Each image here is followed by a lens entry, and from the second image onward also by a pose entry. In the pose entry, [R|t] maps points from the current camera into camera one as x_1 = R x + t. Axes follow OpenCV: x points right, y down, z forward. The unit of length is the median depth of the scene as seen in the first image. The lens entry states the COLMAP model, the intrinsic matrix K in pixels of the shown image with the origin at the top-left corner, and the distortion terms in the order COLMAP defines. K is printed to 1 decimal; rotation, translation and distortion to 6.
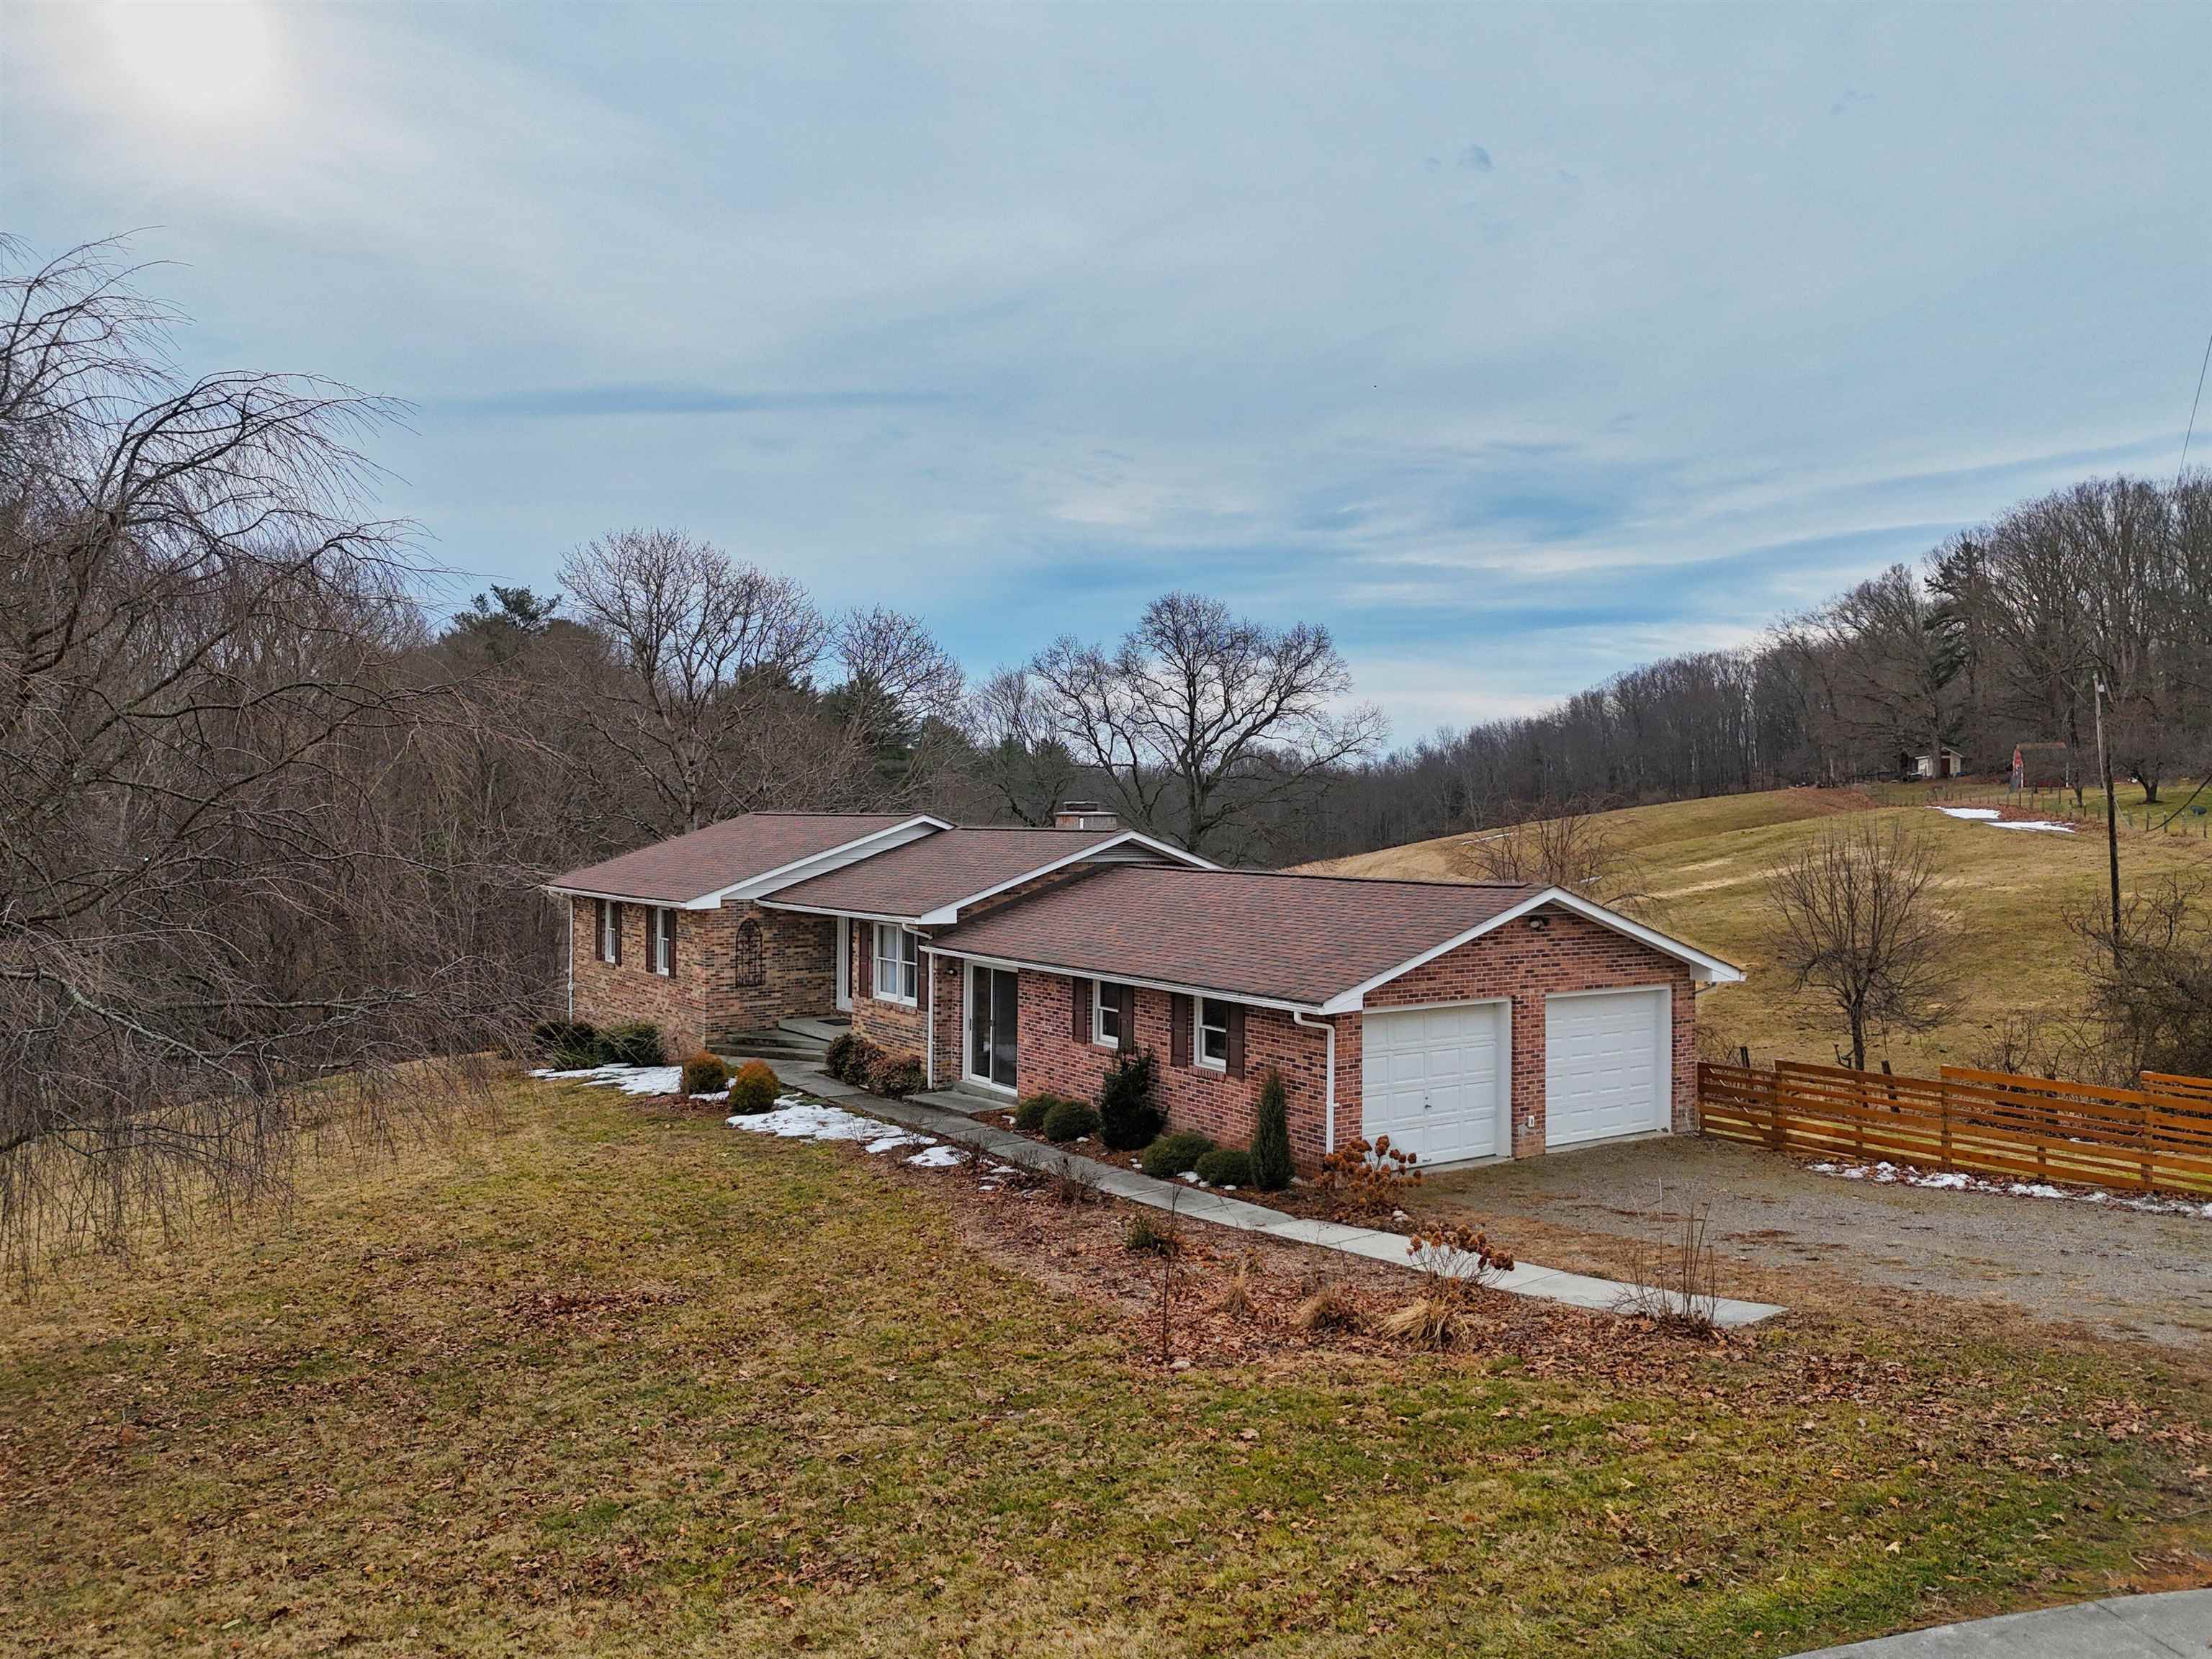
lens RADIAL K [[1614.9, 0, 1110.5], [0, 1614.9, 826.3], [0, 0, 1]] dist [0.131611, -0.268985]
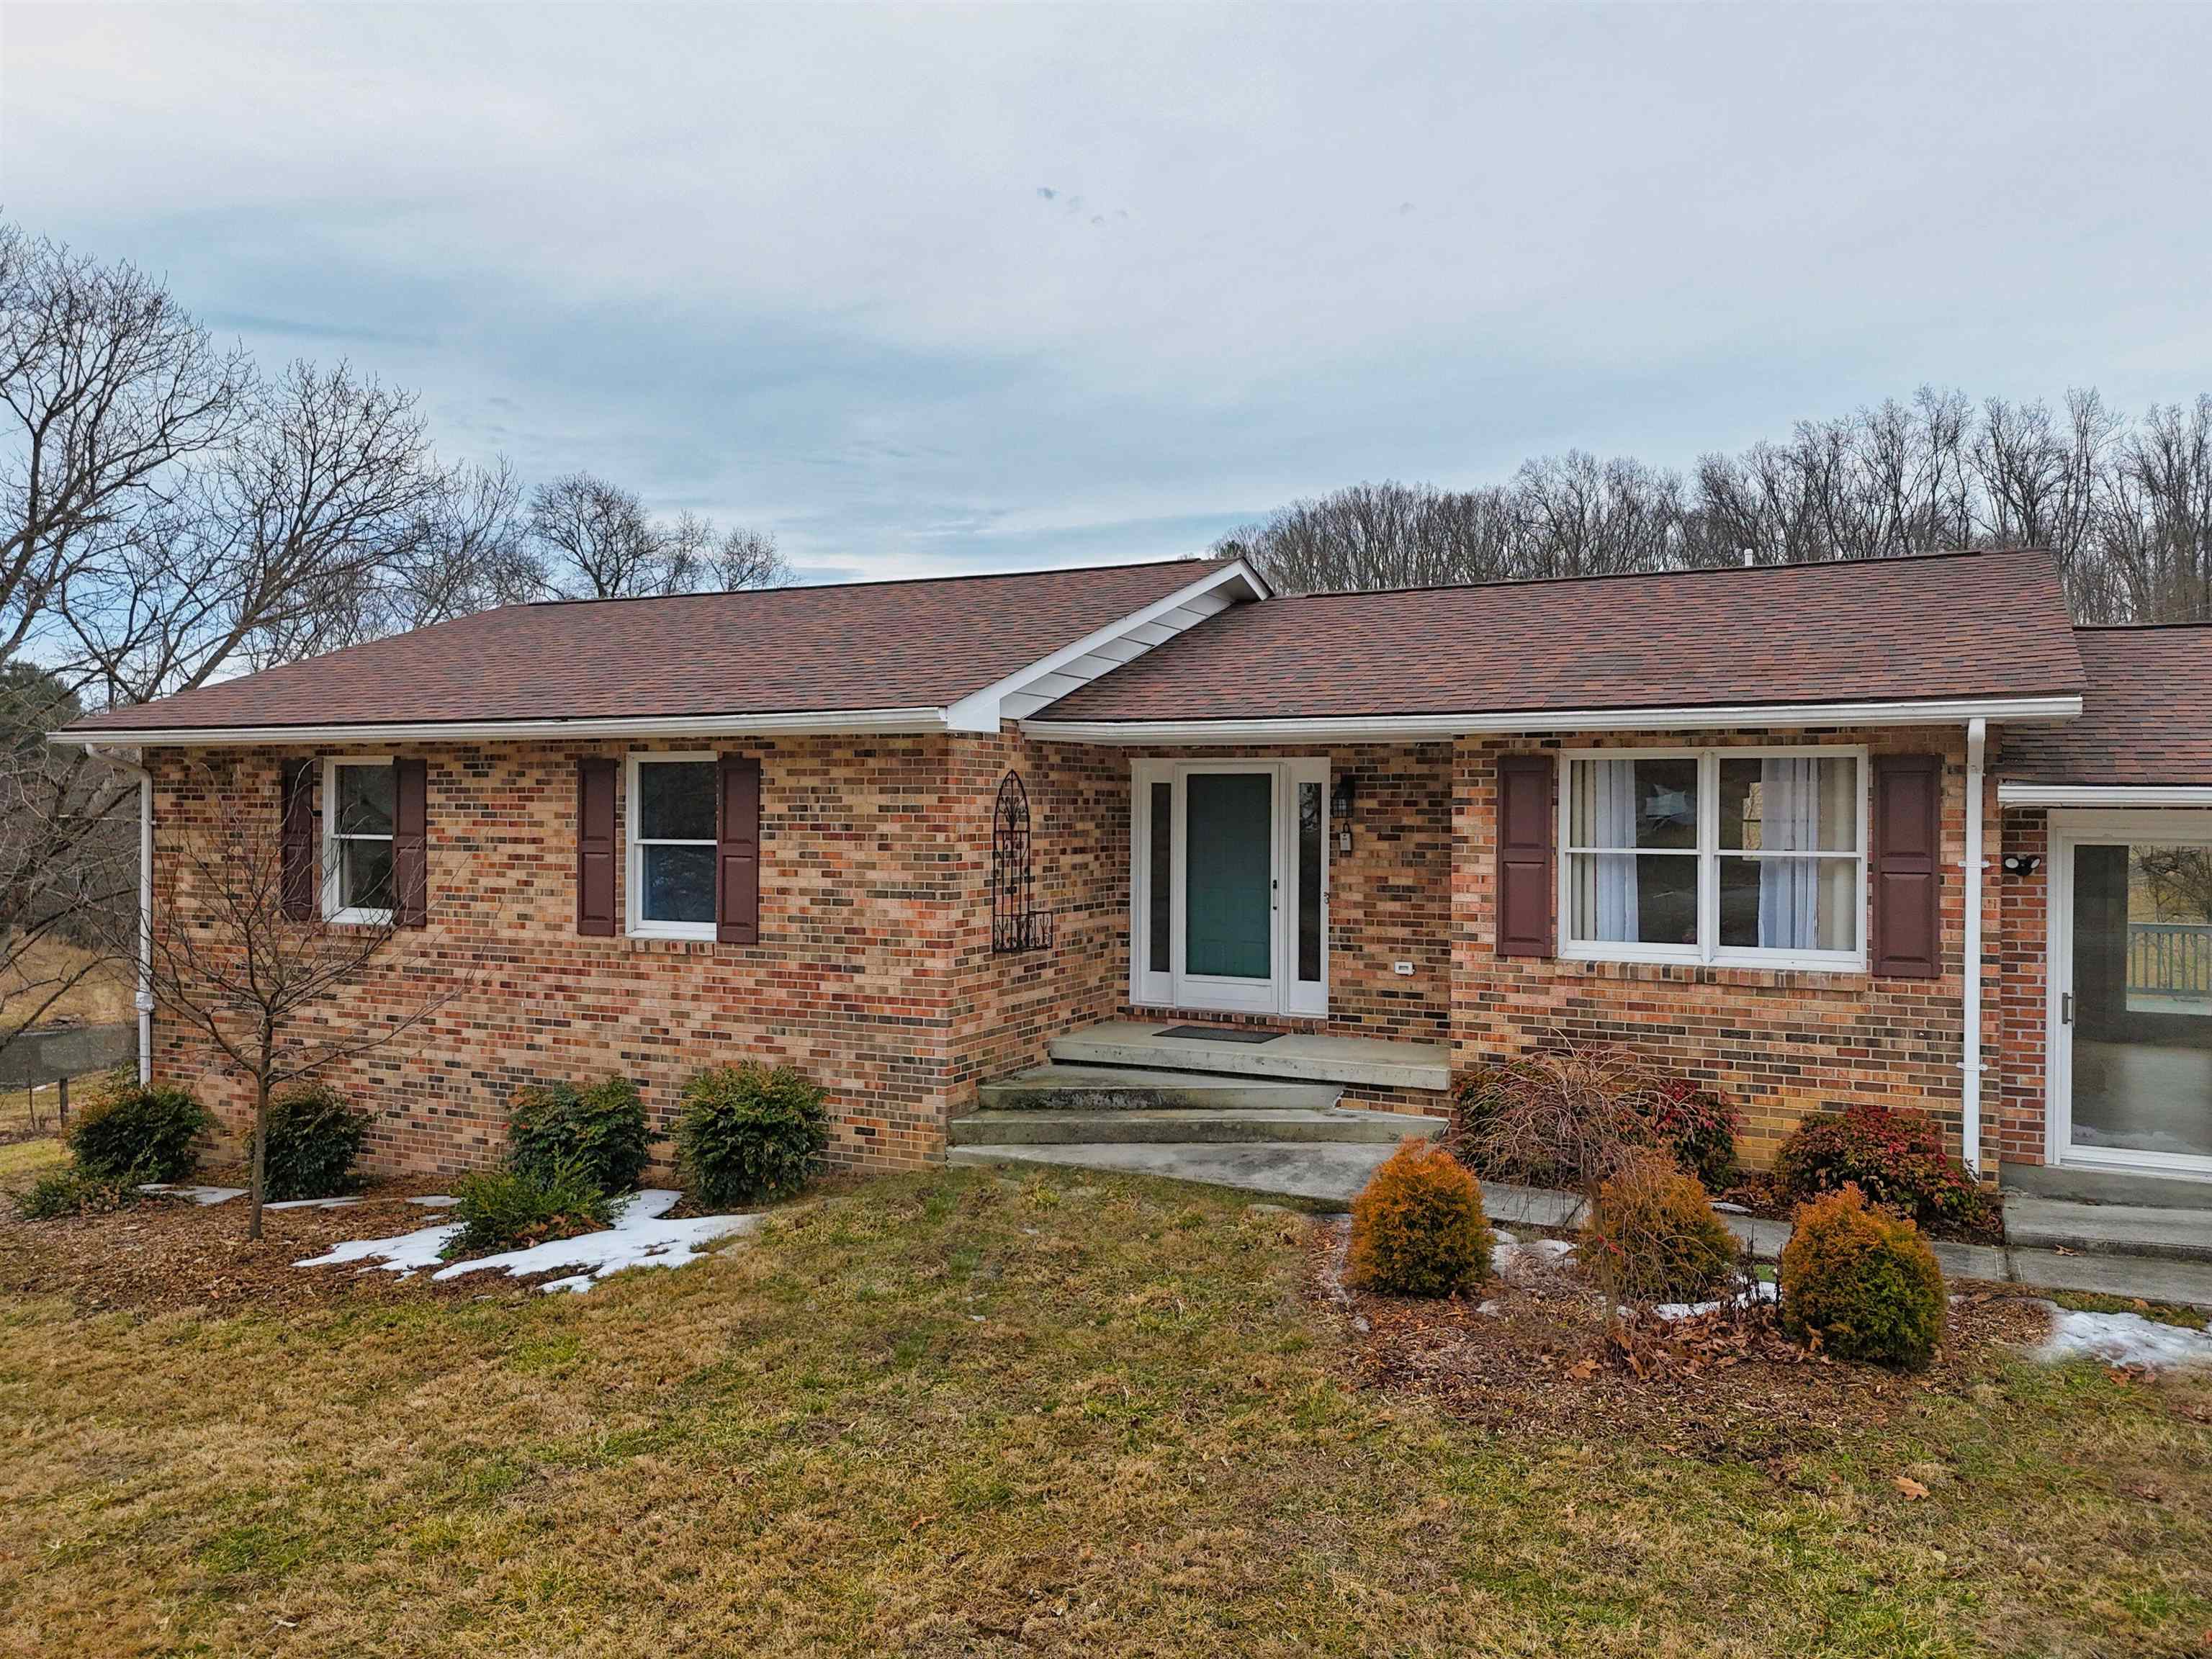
lens RADIAL K [[1620.8, 0, 1110.0], [0, 1620.8, 828.7], [0, 0, 1]] dist [0.074945, -0.065782]
pose [[0.876609, -0.003590, 0.481190, -0.497960], [0.001653, 0.999989, 0.004448, 0.088989], [-0.481201, -0.003104, 0.876605, 0.864104]]
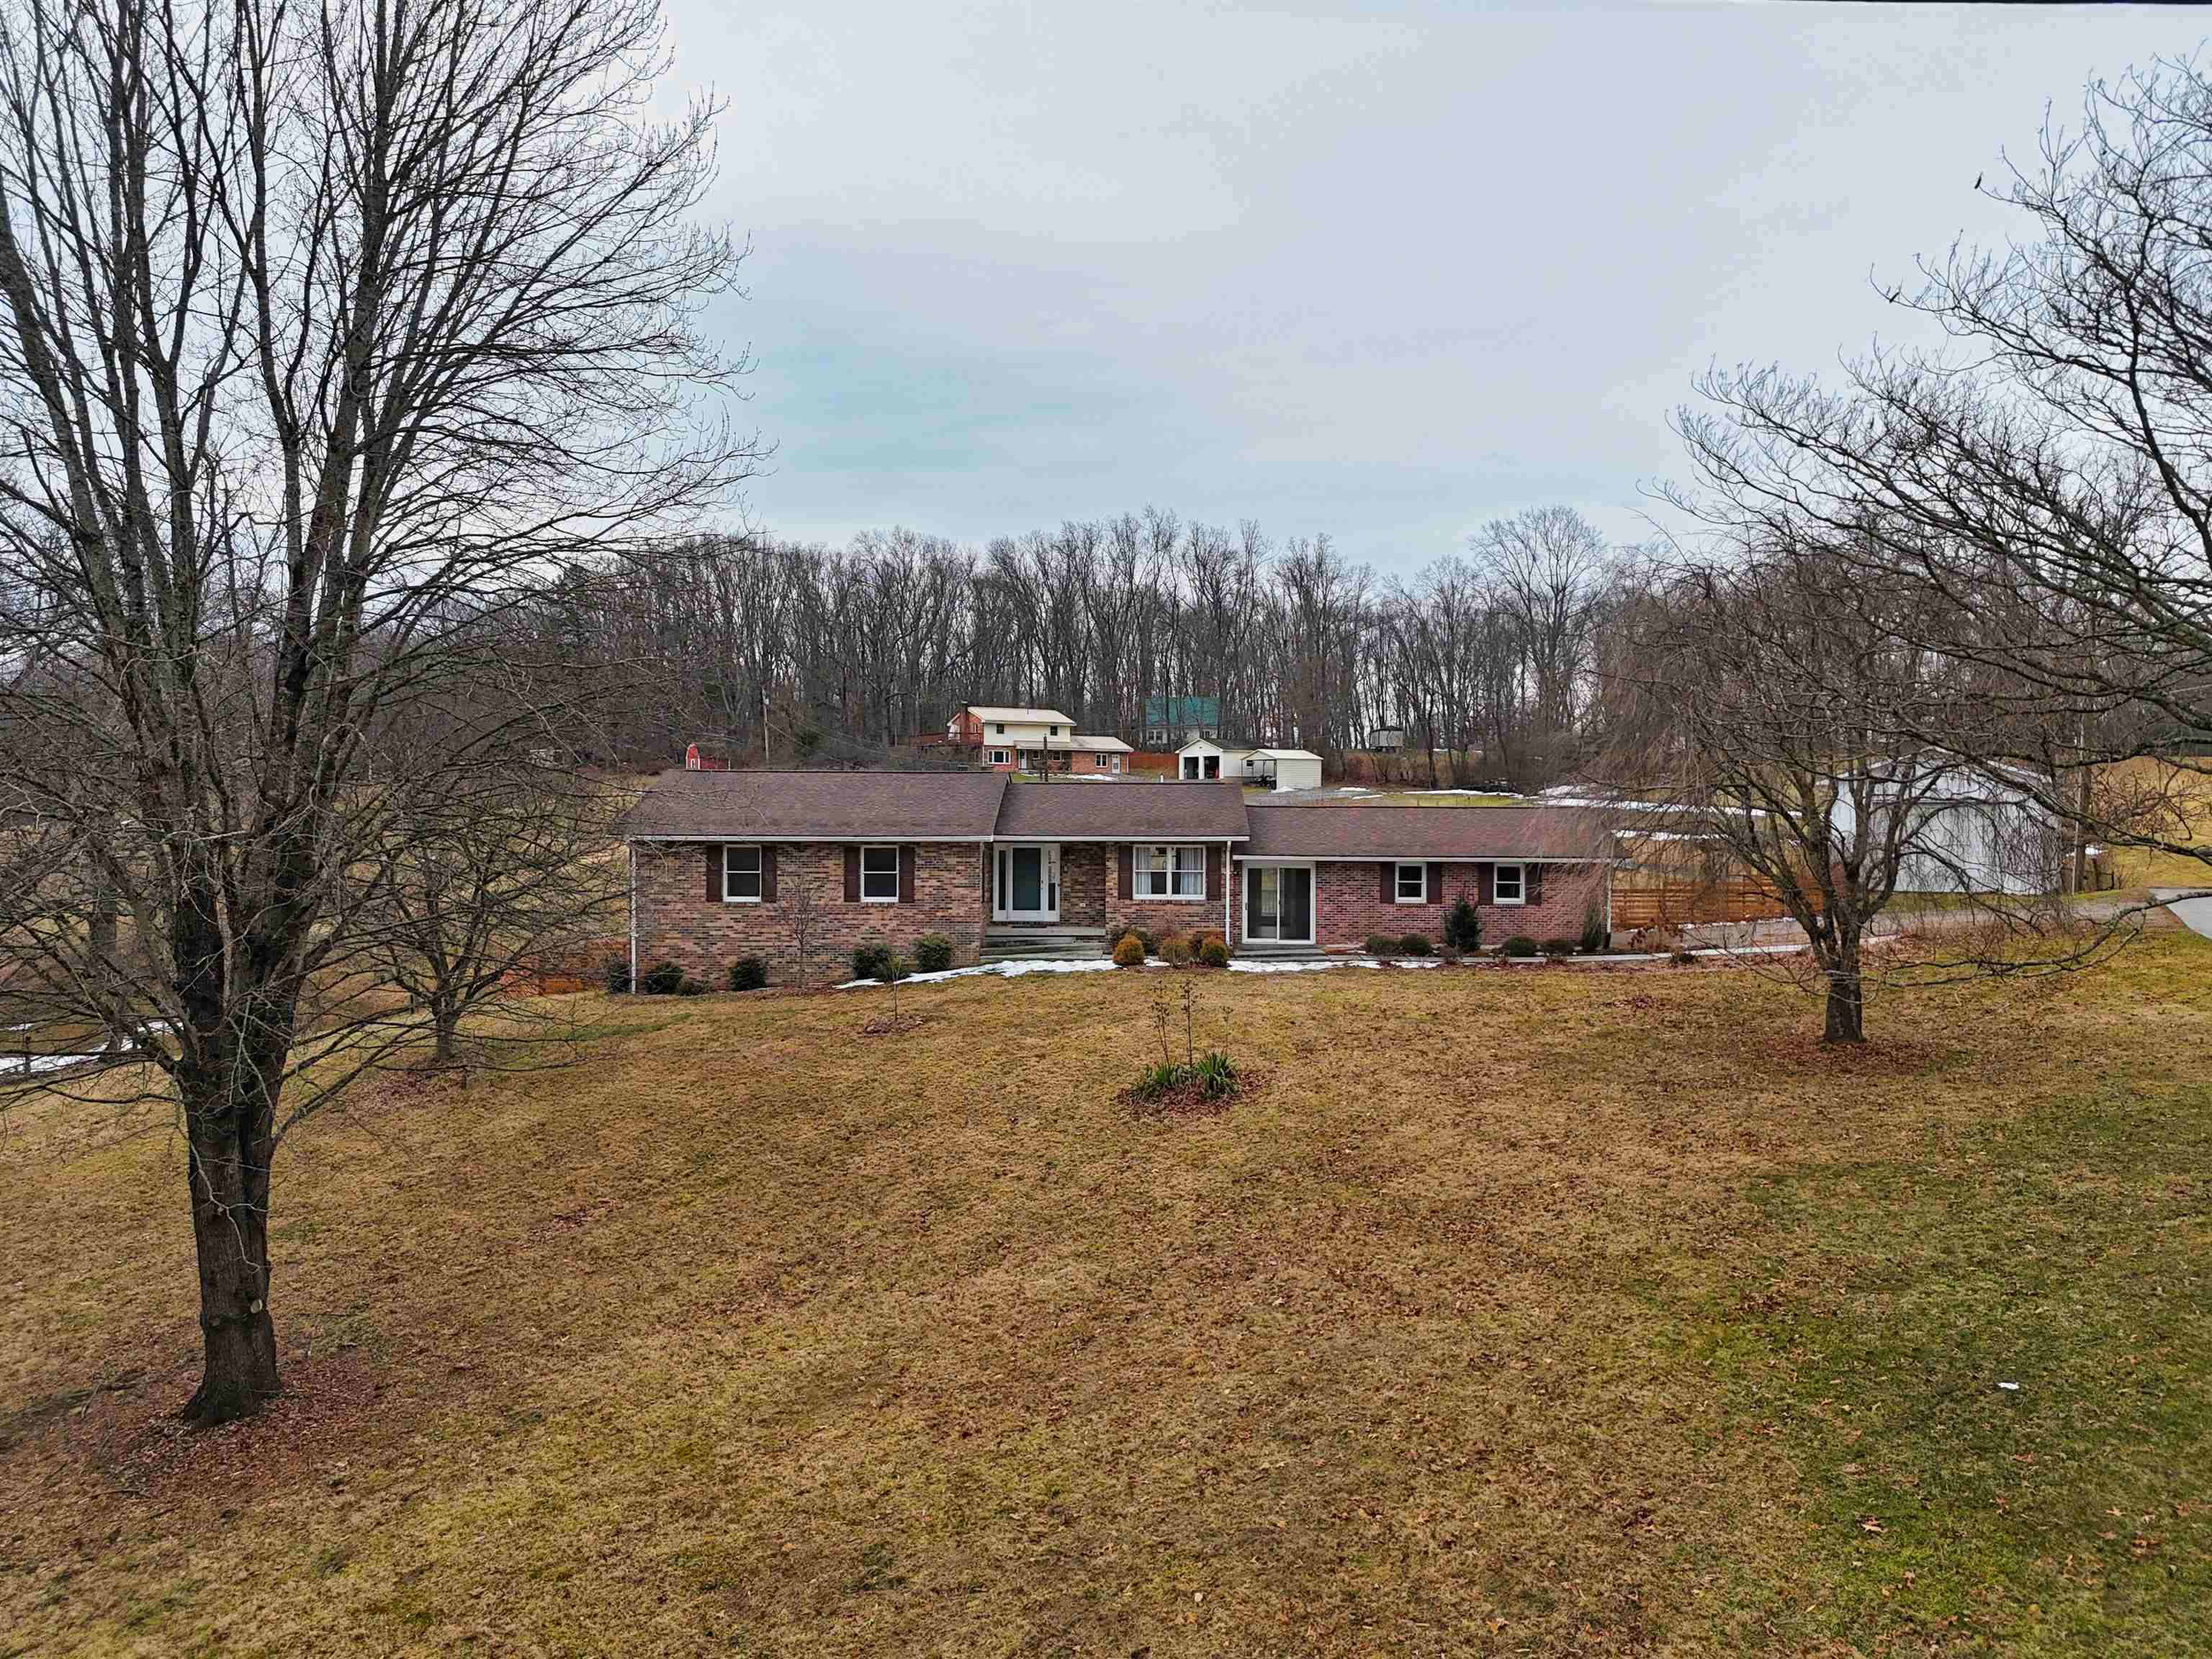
lens RADIAL K [[1601.2, 0, 1106.0], [0, 1601.2, 829.5], [0, 0, 1]] dist [0.177455, -0.000306]
pose [[0.586264, -0.009933, 0.810059, -1.551303], [0.005219, 0.999950, 0.008484, 0.039245], [-0.810103, -0.000746, 0.586287, 0.235522]]
